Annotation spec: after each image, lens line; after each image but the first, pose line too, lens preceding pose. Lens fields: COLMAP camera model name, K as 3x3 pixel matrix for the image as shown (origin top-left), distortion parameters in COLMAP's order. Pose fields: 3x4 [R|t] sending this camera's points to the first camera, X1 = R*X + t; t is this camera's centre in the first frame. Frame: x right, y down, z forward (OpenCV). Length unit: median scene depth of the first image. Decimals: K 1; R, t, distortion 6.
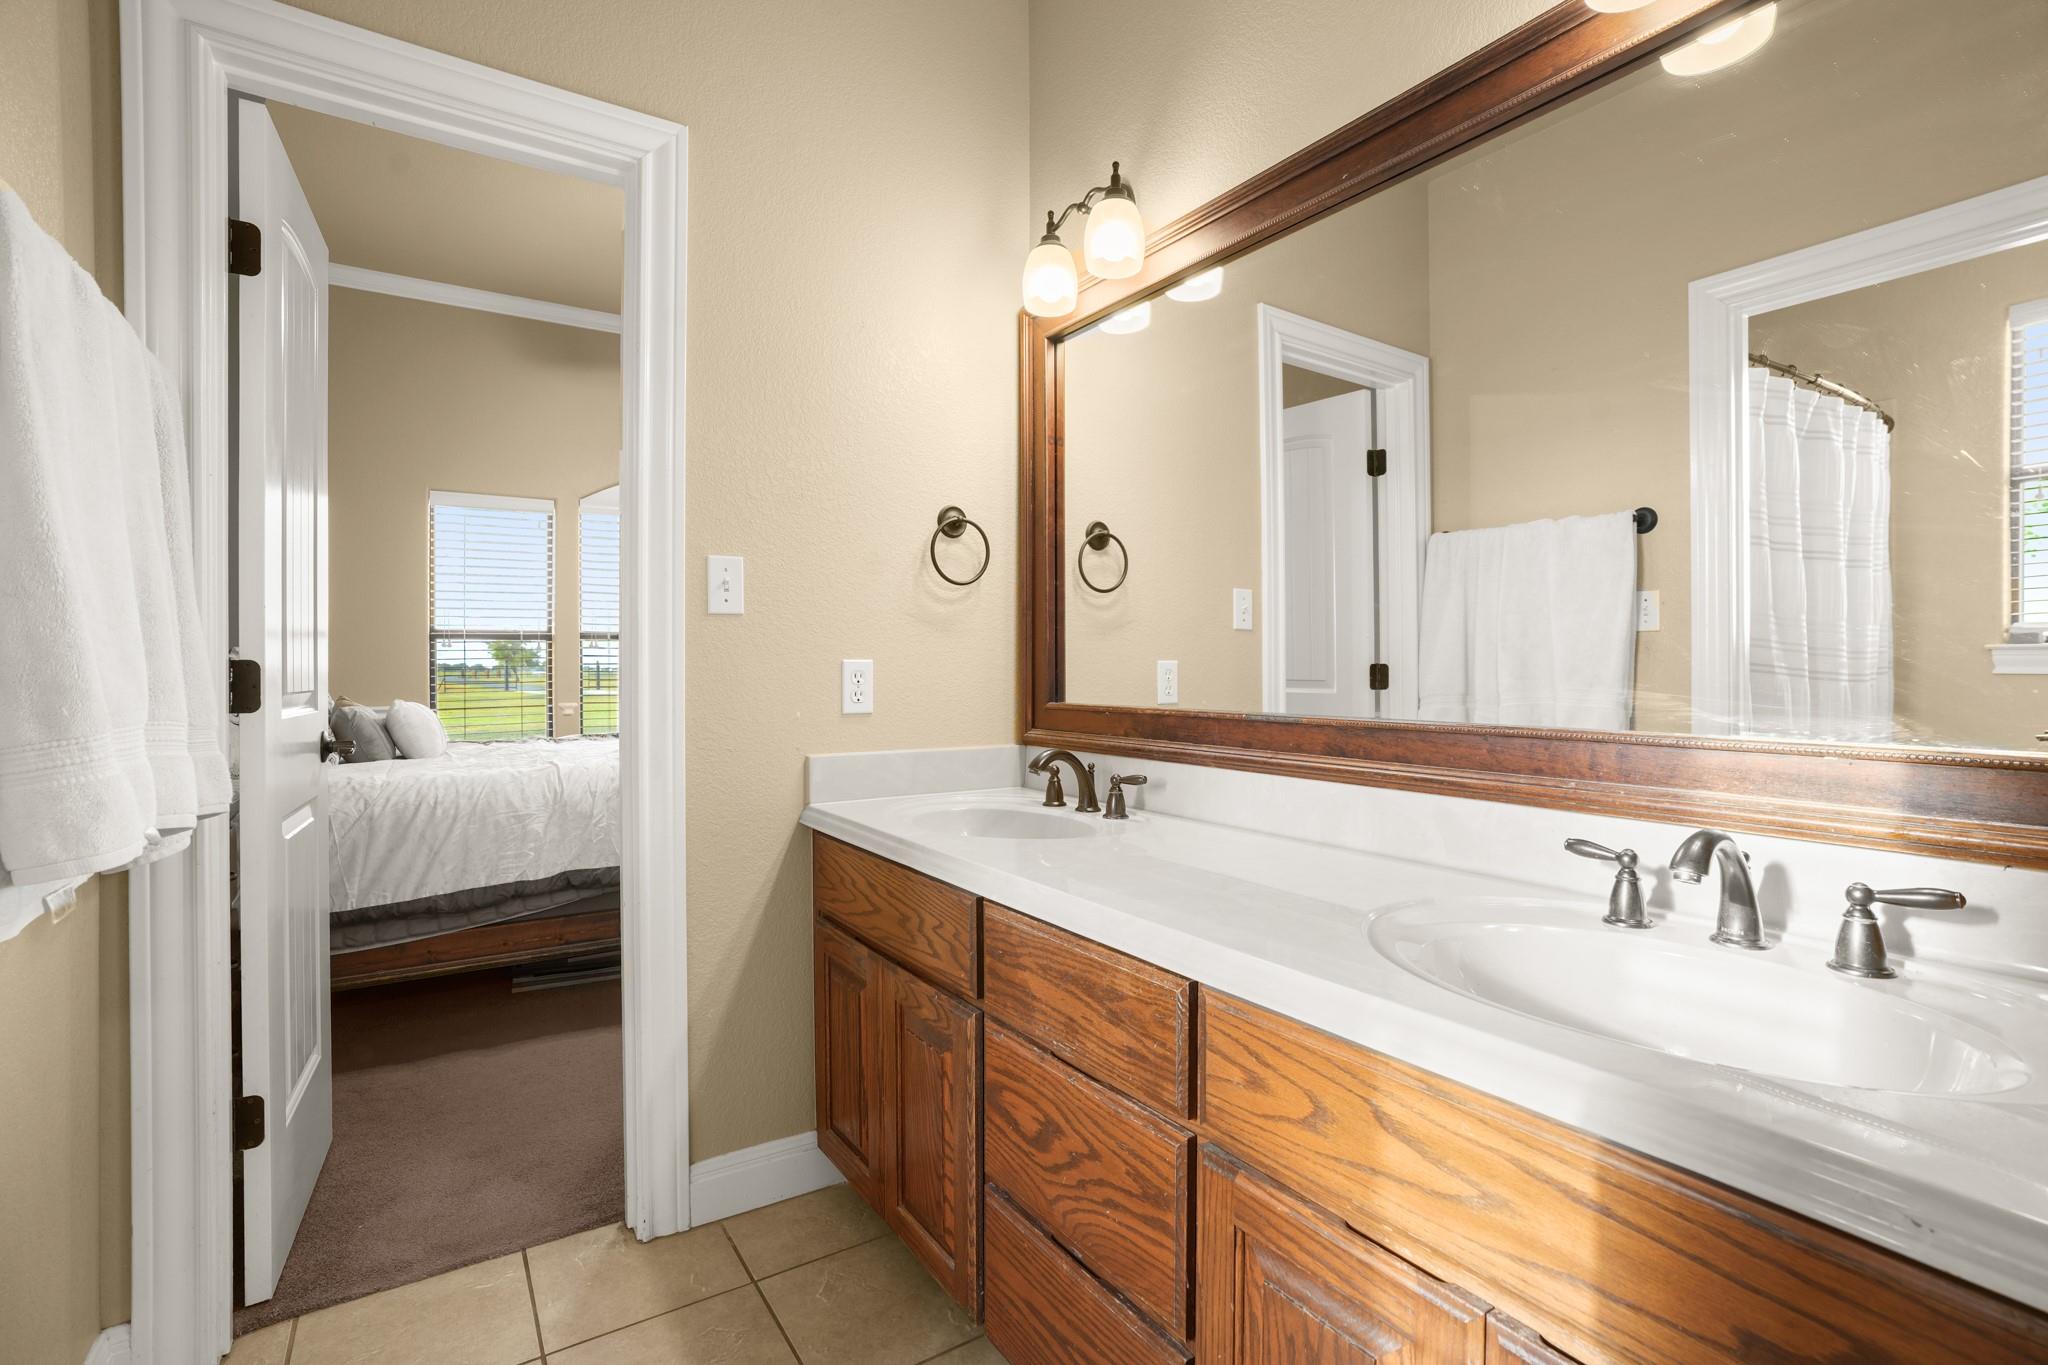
lens RADIAL K [[944.3, 0, 1024.0], [0, 944.3, 682.5], [0, 0, 1]] dist [-0.022547, -0.000090]
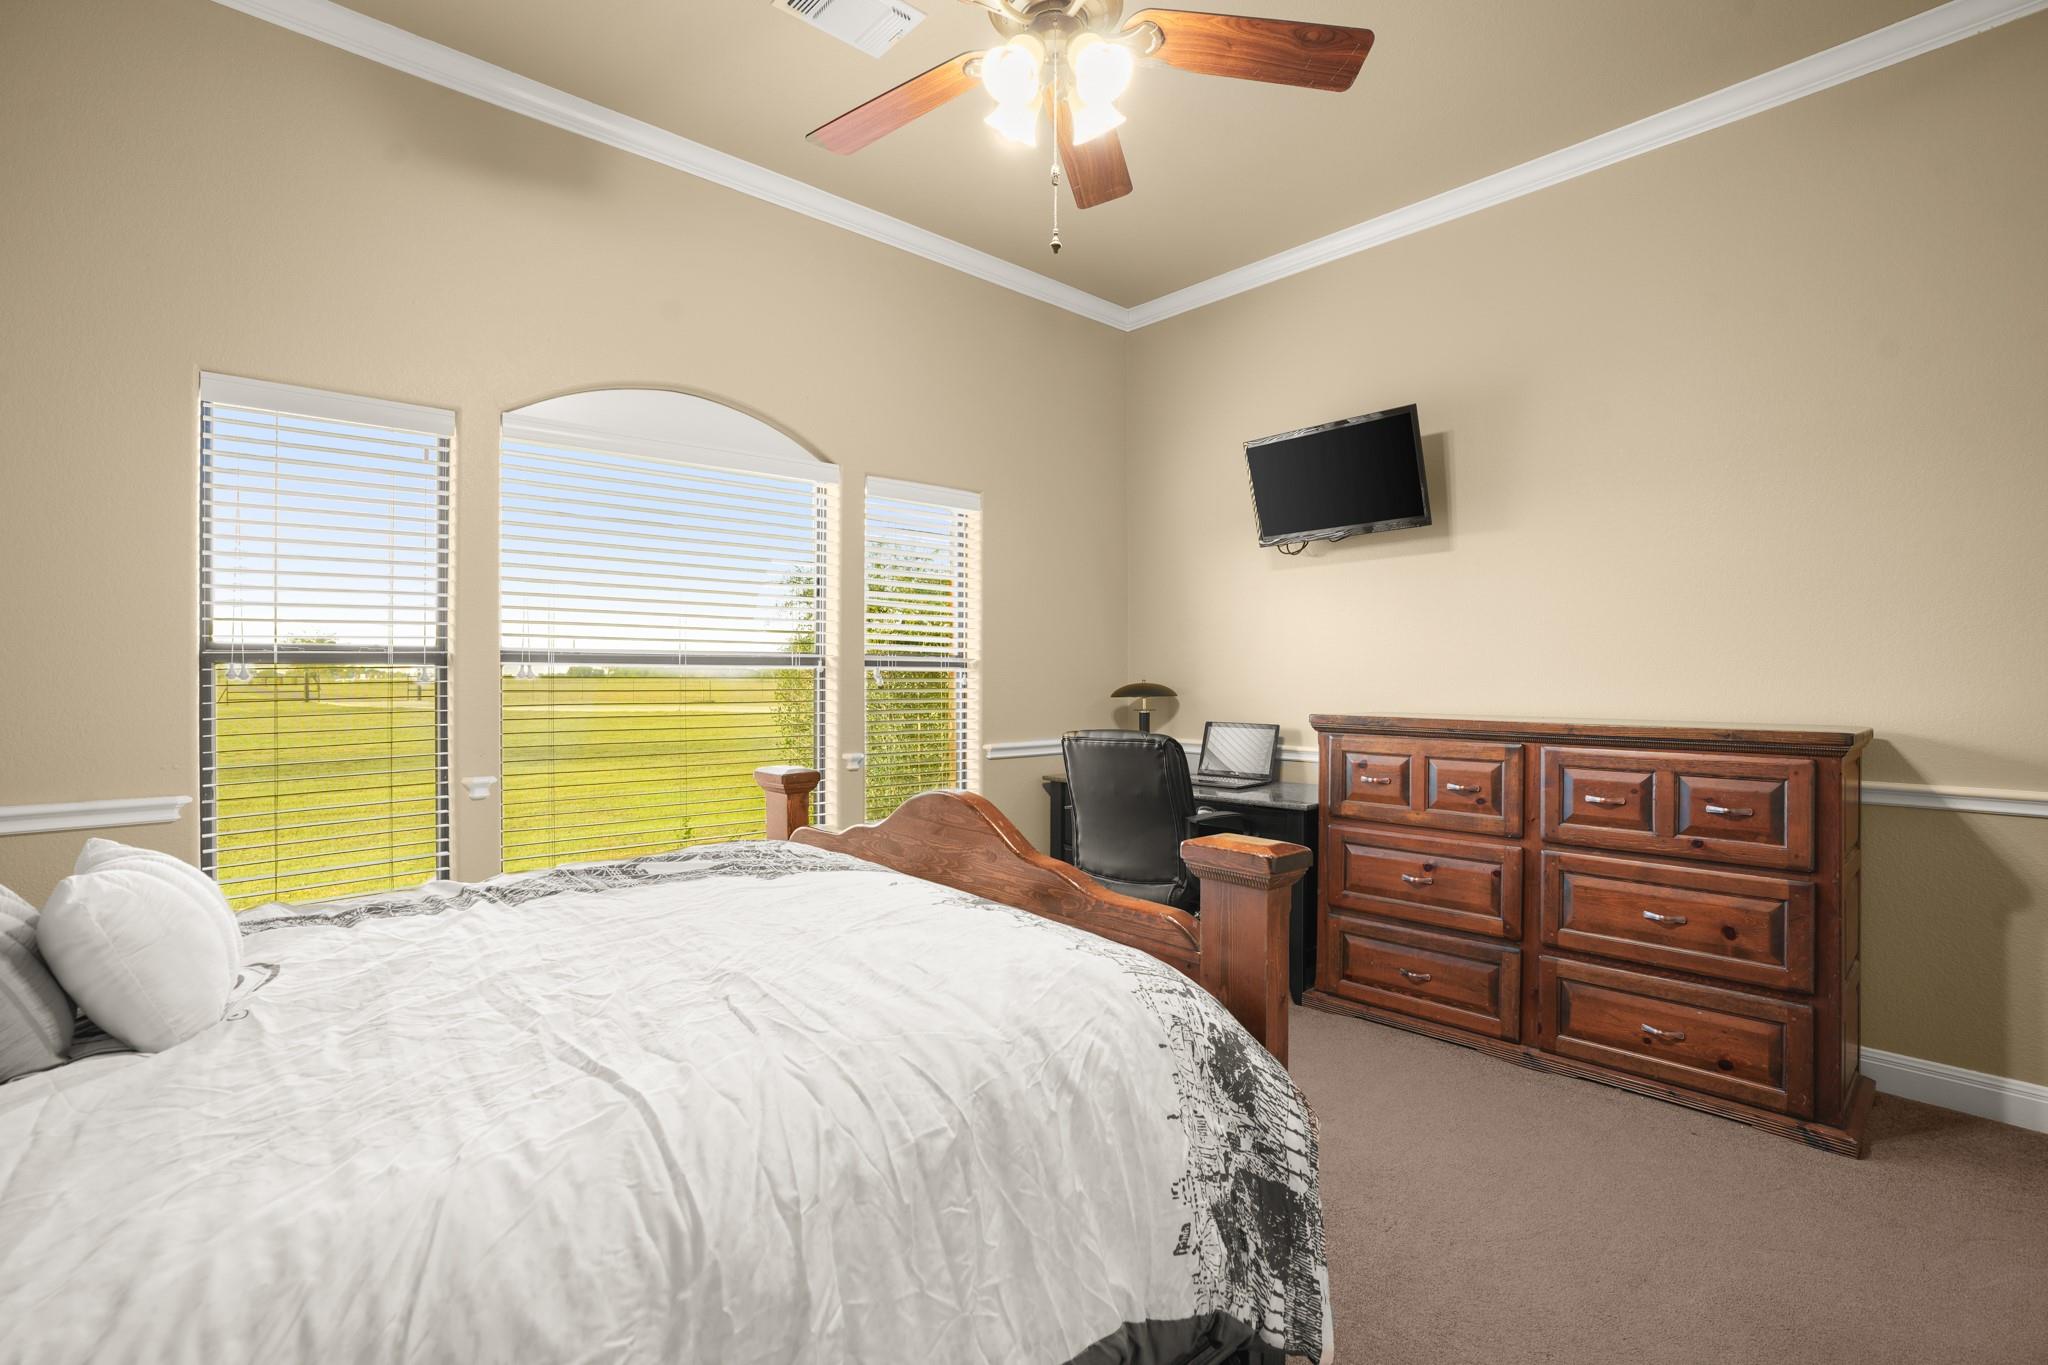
lens RADIAL K [[944.3, 0, 1024.0], [0, 944.3, 682.5], [0, 0, 1]] dist [-0.022547, -0.000090]
pose [[0.987650, 0.001659, 0.156665, -0.255652], [-0.001021, 0.999991, -0.004156, -0.032336], [-0.156671, 0.003944, 0.987643, 0.405548]]
